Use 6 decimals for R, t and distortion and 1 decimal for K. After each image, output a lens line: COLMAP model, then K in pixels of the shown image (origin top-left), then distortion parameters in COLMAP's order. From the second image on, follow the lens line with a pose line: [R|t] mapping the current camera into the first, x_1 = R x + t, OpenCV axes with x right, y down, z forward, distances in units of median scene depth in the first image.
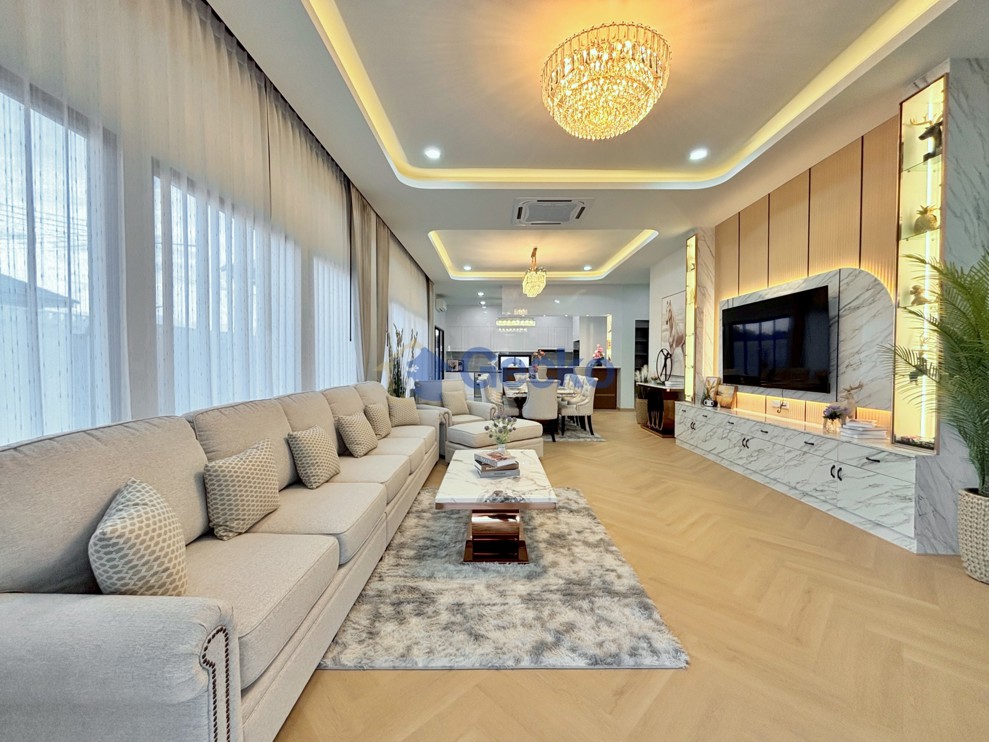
lens RADIAL K [[394.7, 0, 494.5], [0, 394.7, 371.0], [0, 0, 1]] dist [-0.000045, 0.000085]
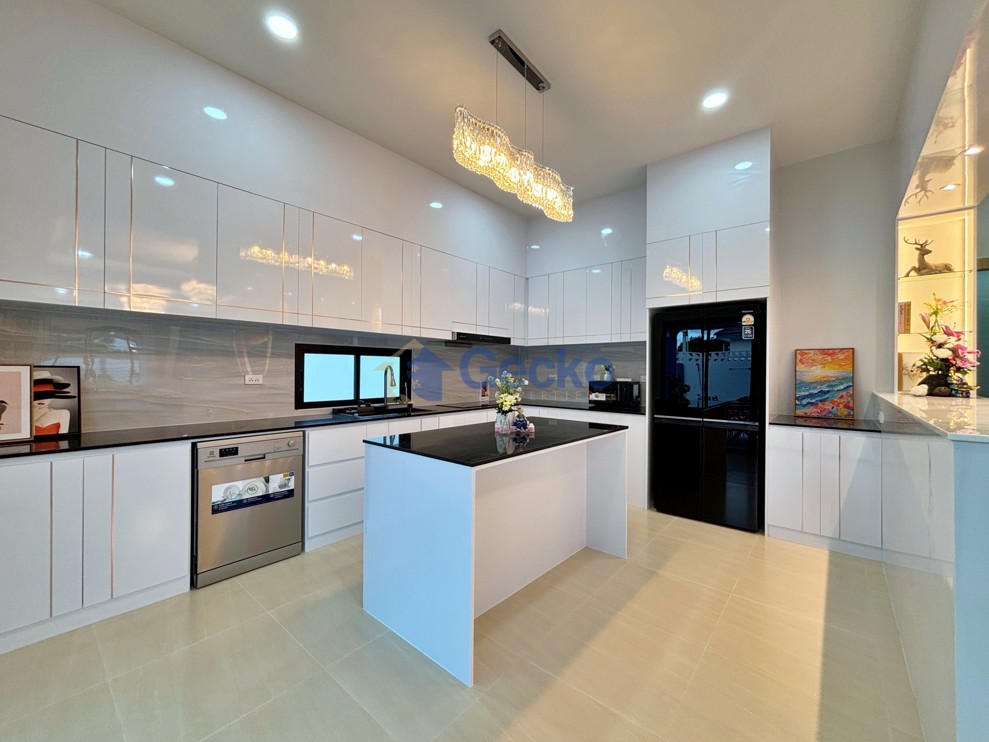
lens RADIAL K [[402.8, 0, 494.5], [0, 402.8, 371.0], [0, 0, 1]] dist [-0.000935, -0.000214]
pose [[0.646364, 0.003575, 0.763021, -0.406748], [0.010965, 0.999842, -0.013973, -0.091785], [-0.762951, 0.017398, 0.646223, 3.347311]]
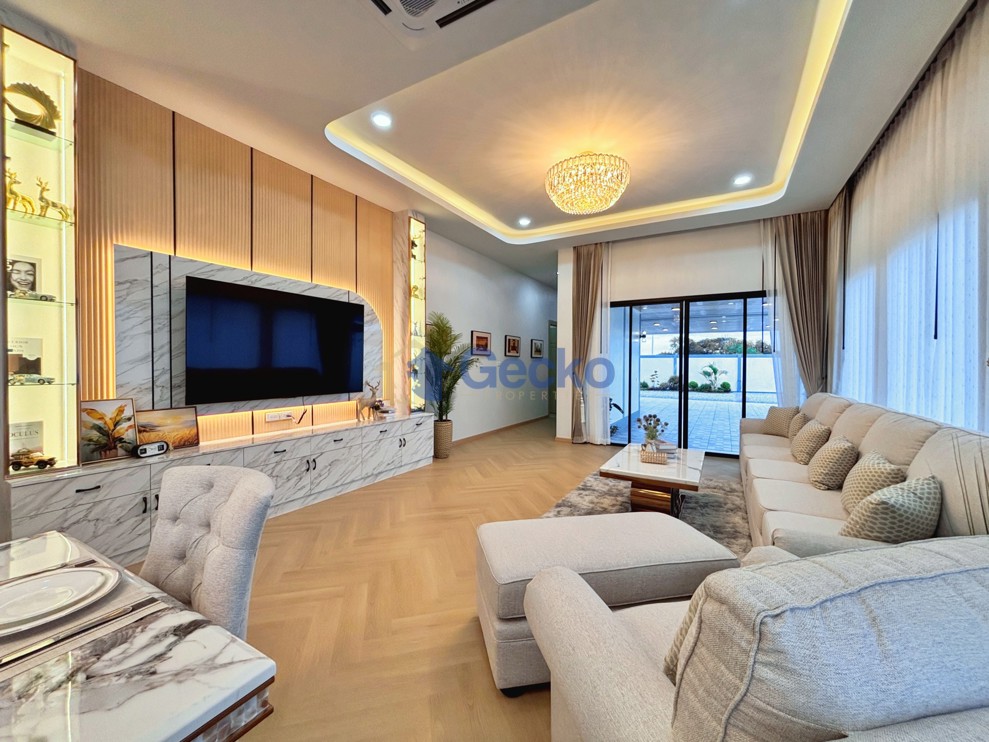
lens RADIAL K [[402.8, 0, 494.5], [0, 402.8, 371.0], [0, 0, 1]] dist [-0.000935, -0.000214]
pose [[-0.869662, -0.014035, 0.493449, -0.136655], [0.006887, 0.999154, 0.040556, -0.056285], [-0.493600, 0.038668, -0.868829, 1.875343]]
